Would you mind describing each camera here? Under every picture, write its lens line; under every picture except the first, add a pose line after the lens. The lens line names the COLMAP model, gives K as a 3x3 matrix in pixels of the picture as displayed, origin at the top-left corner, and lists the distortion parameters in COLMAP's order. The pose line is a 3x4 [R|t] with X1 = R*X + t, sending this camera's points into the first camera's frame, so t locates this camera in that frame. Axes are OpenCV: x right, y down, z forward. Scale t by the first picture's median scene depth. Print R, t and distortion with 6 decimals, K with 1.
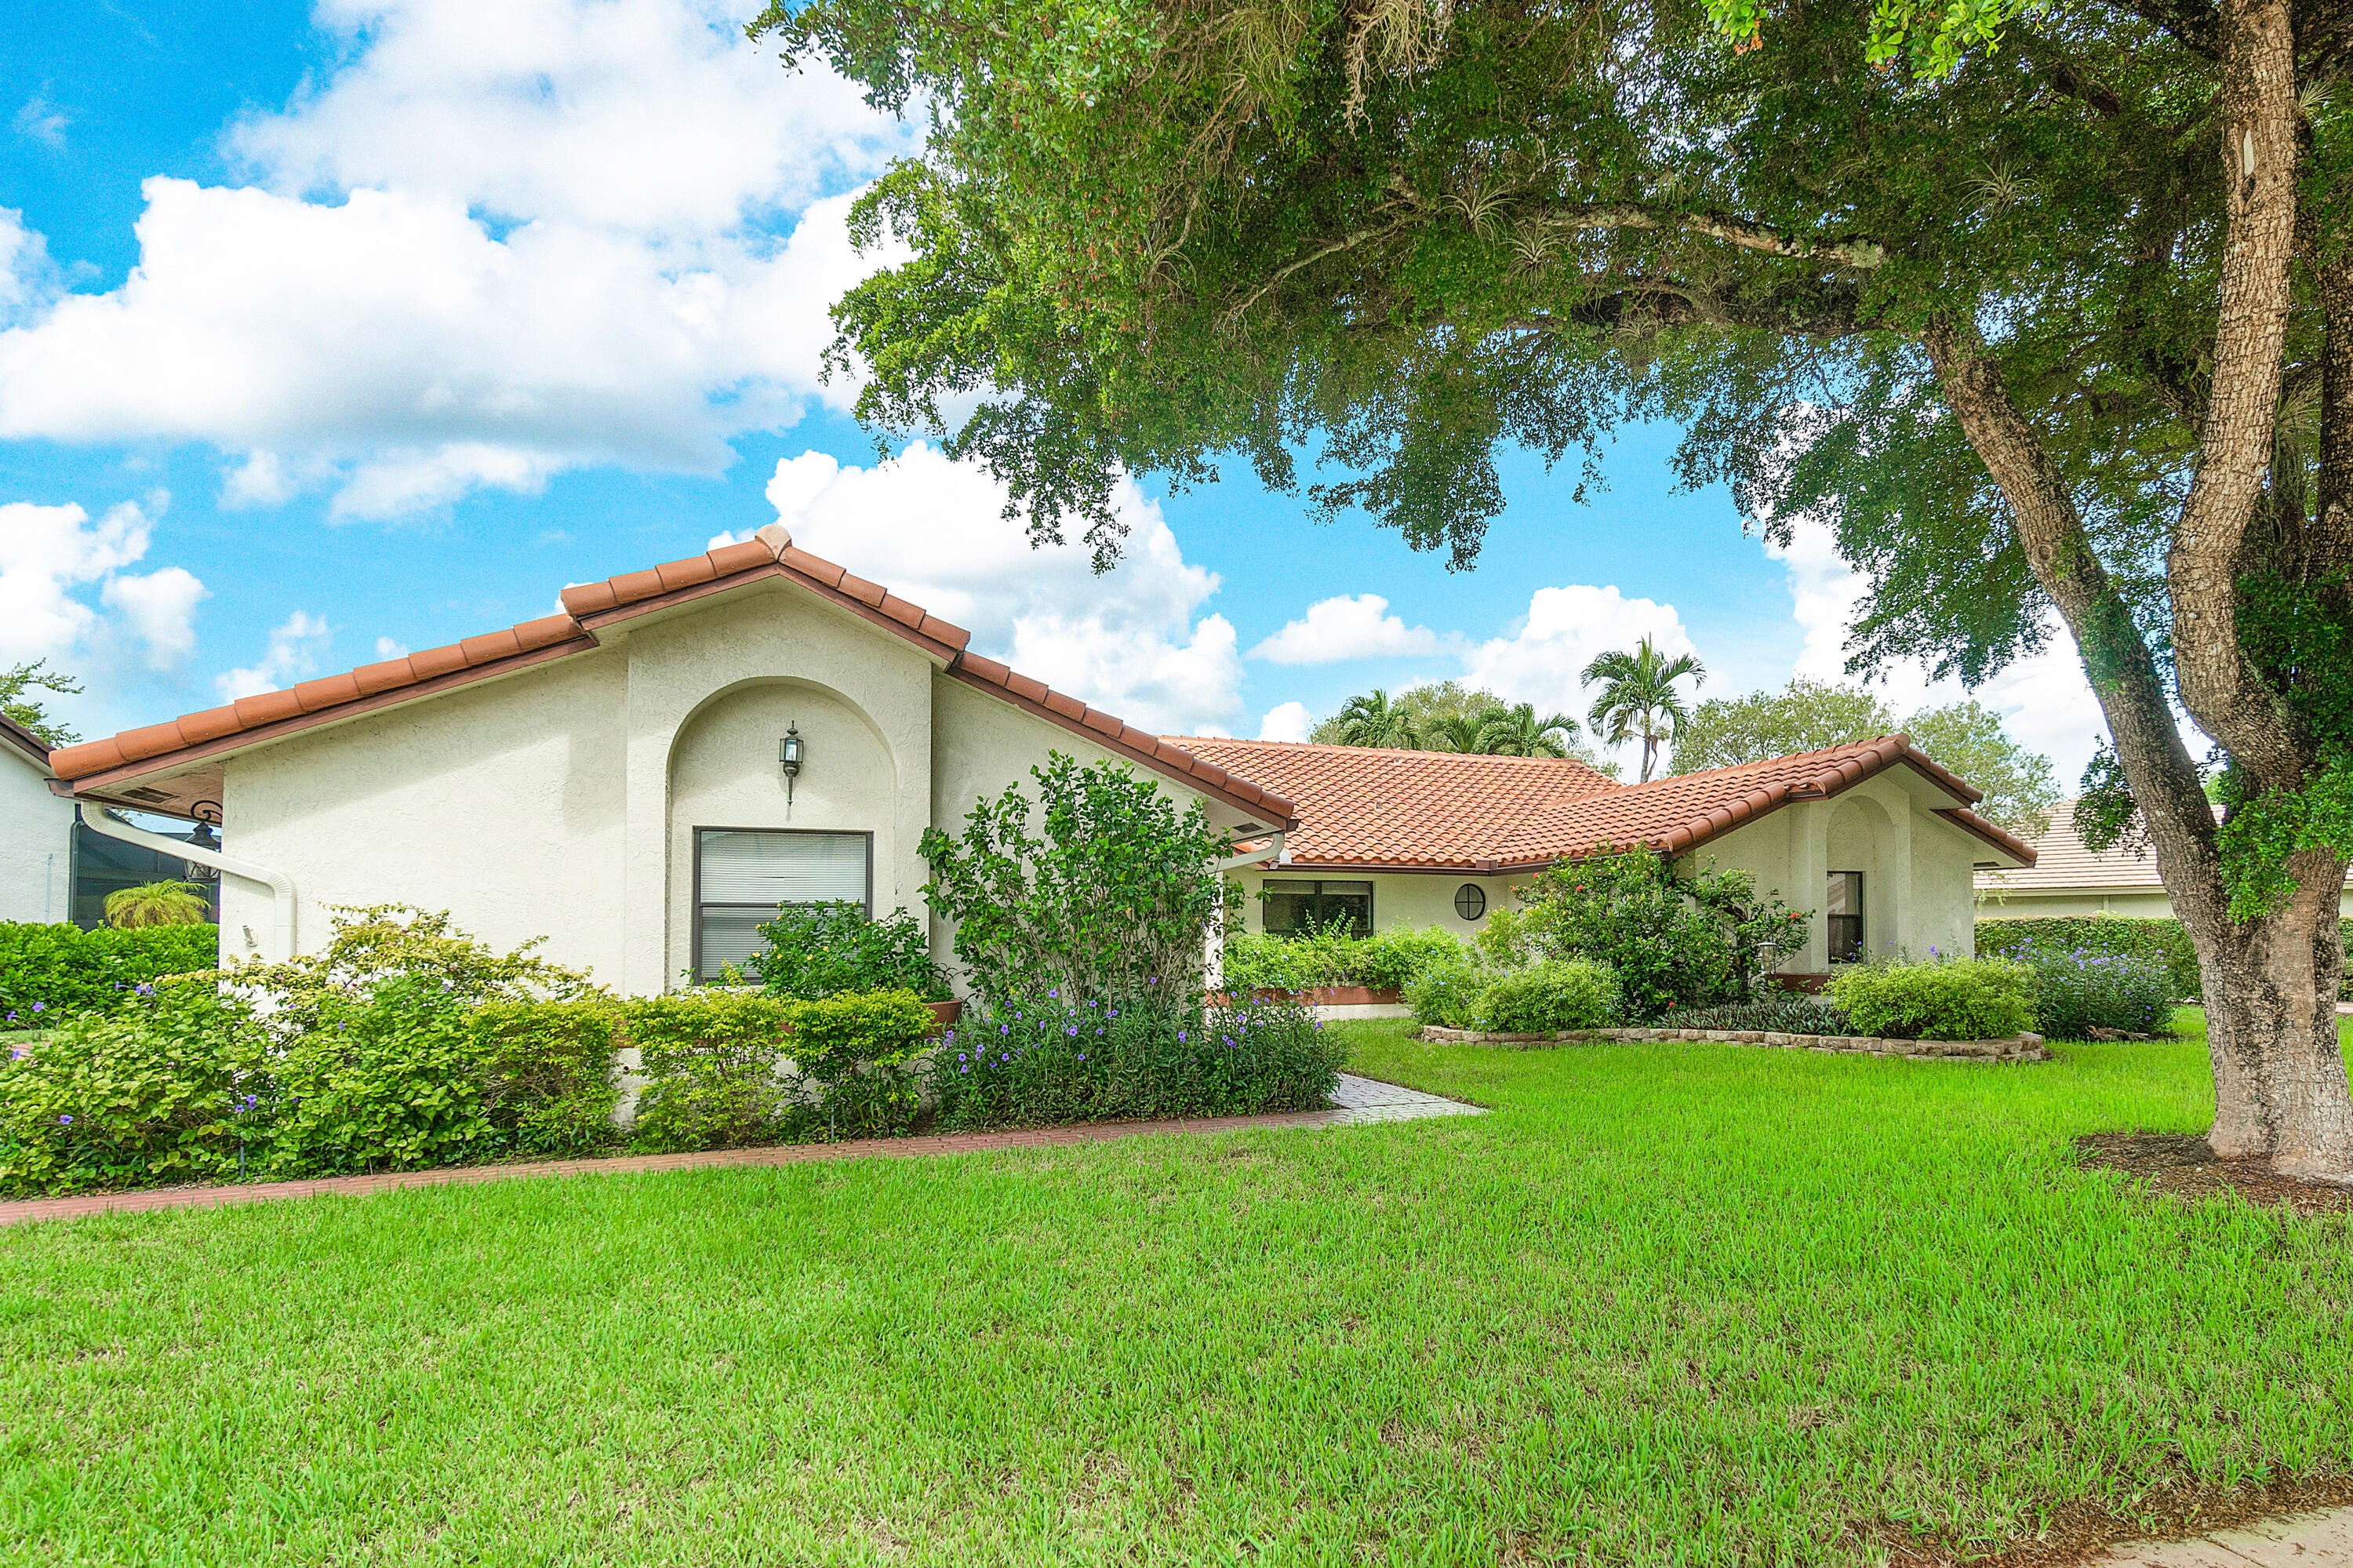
lens RADIAL K [[1059.7, 0, 1116.2], [0, 1059.7, 838.0], [0, 0, 1]] dist [0.003336, -0.001231]
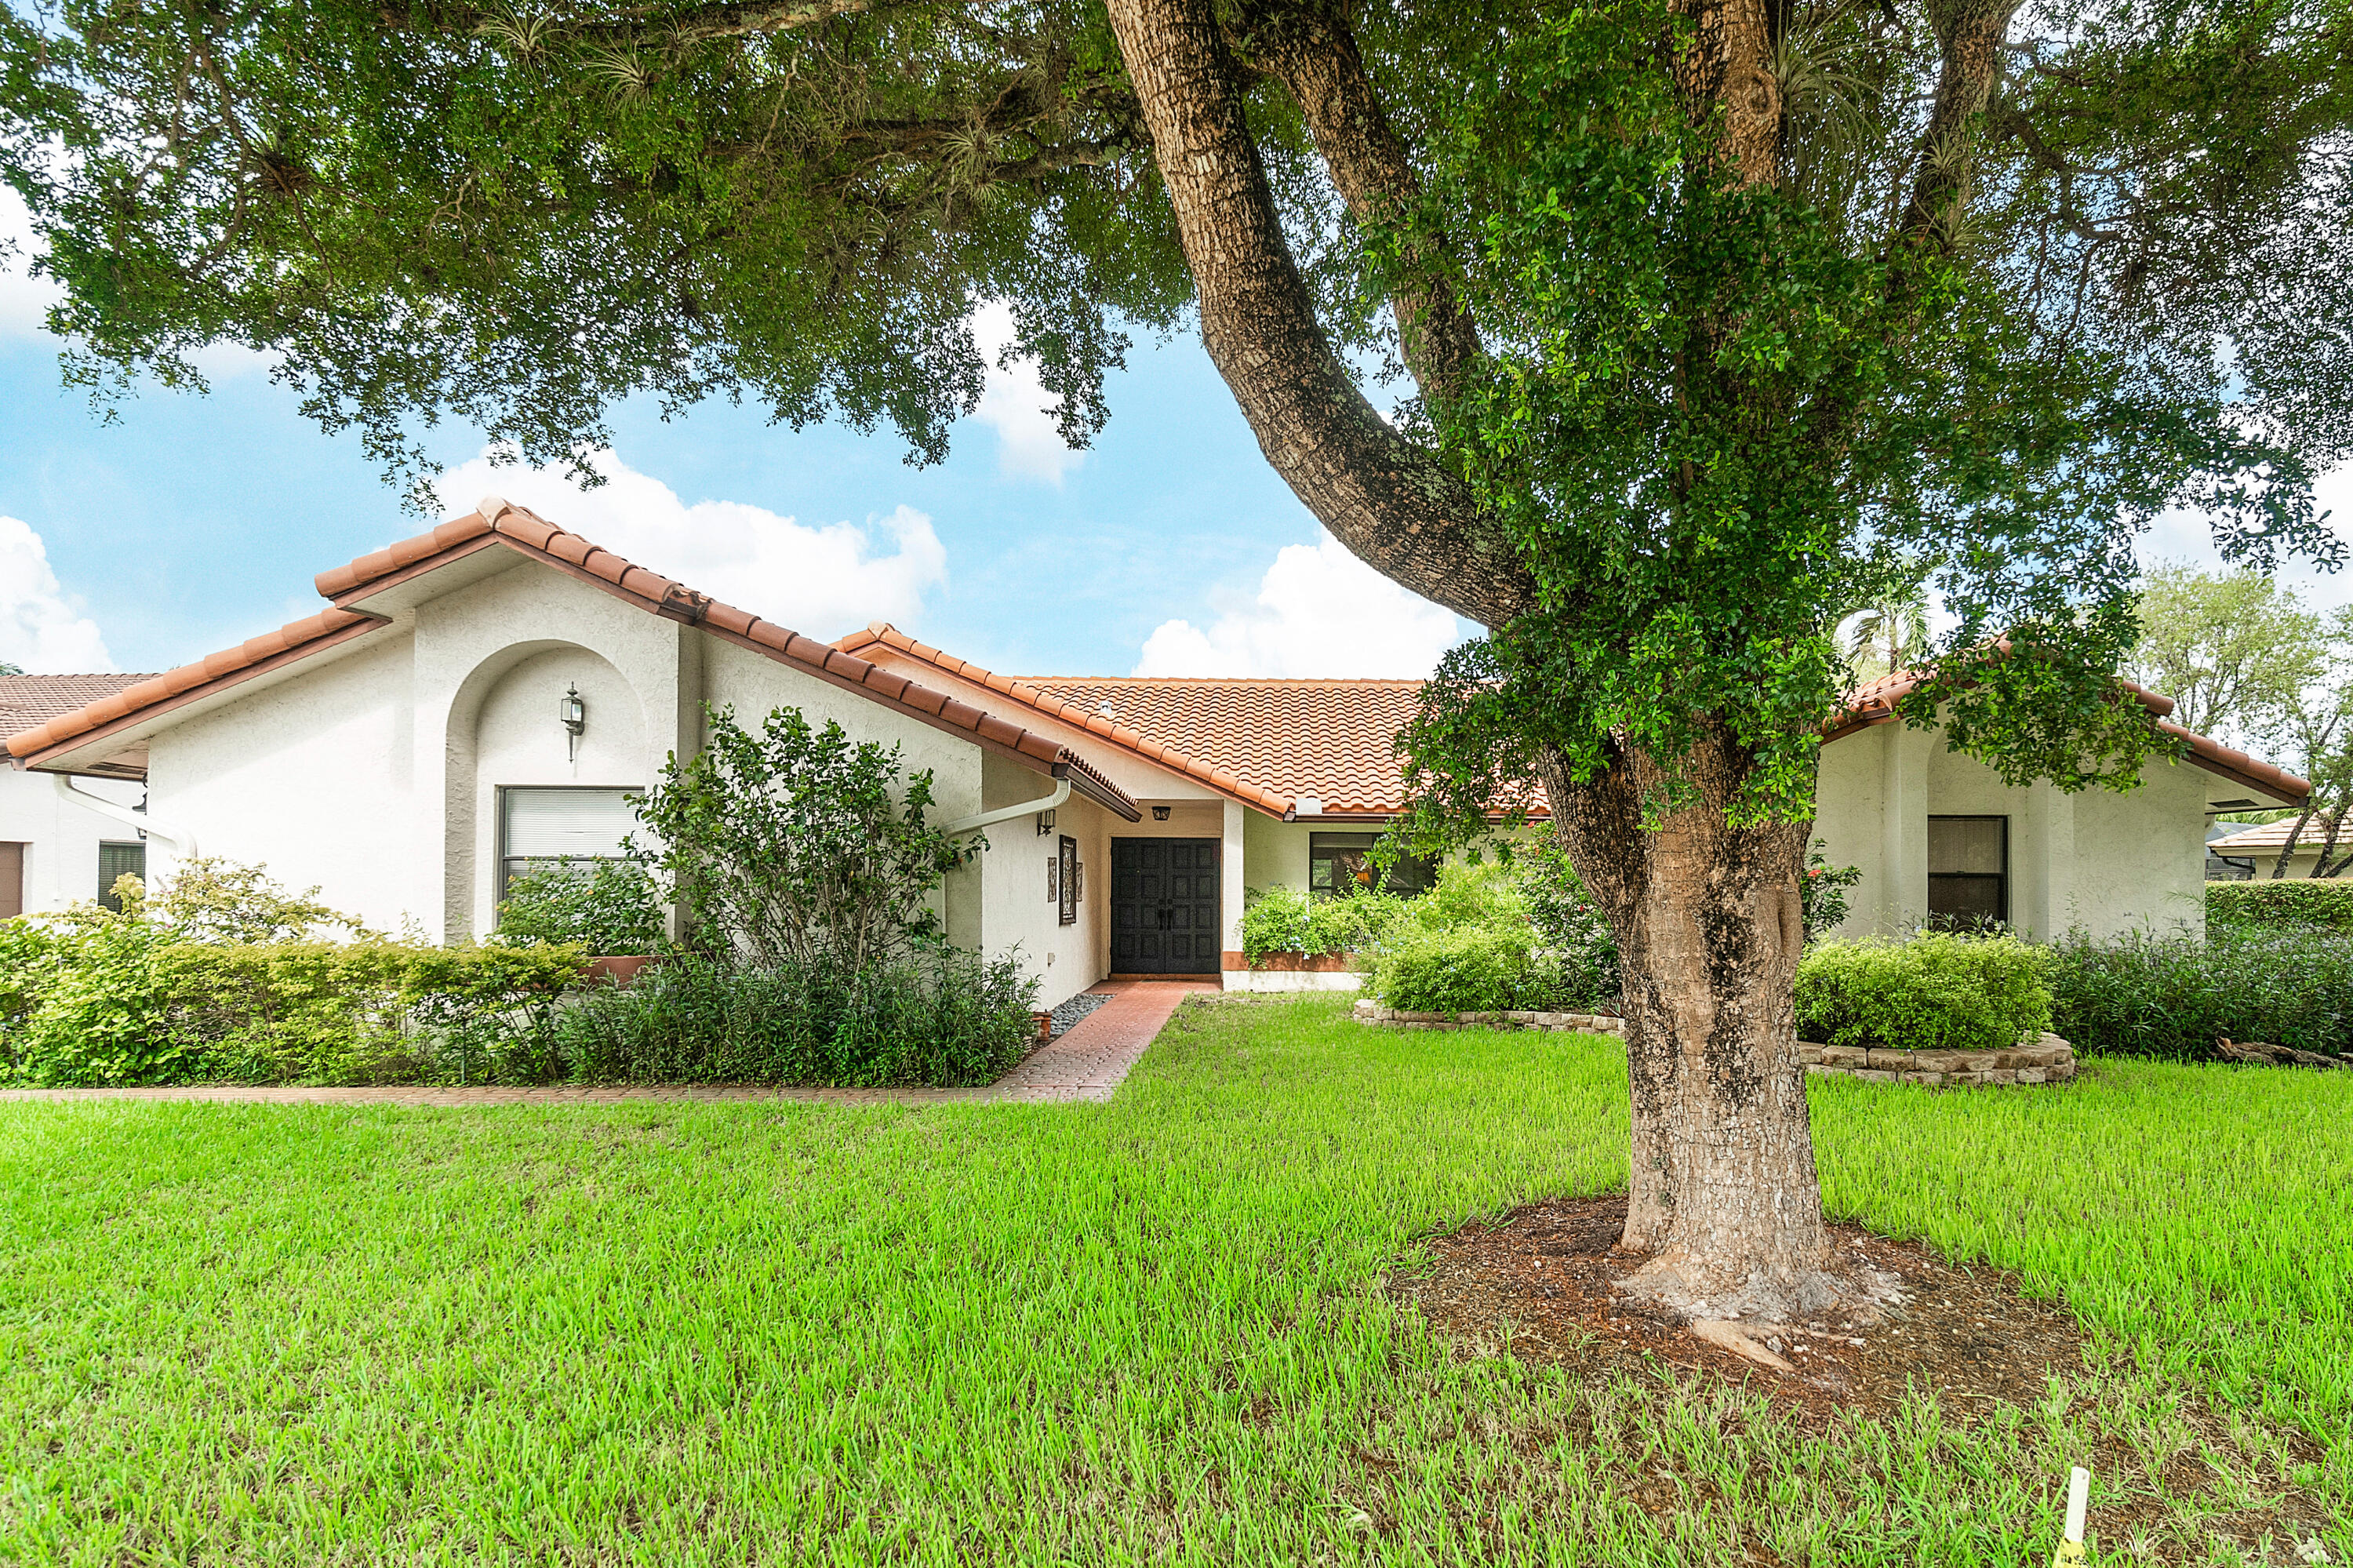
lens RADIAL K [[1059.7, 0, 1172.1], [0, 1059.7, 806.6], [0, 0, 1]] dist [0.003336, -0.001231]
pose [[0.953567, -0.013980, -0.300857, 0.574832], [0.017392, 0.999811, 0.008666, 0.013237], [0.300679, -0.013496, 0.953630, 0.181642]]
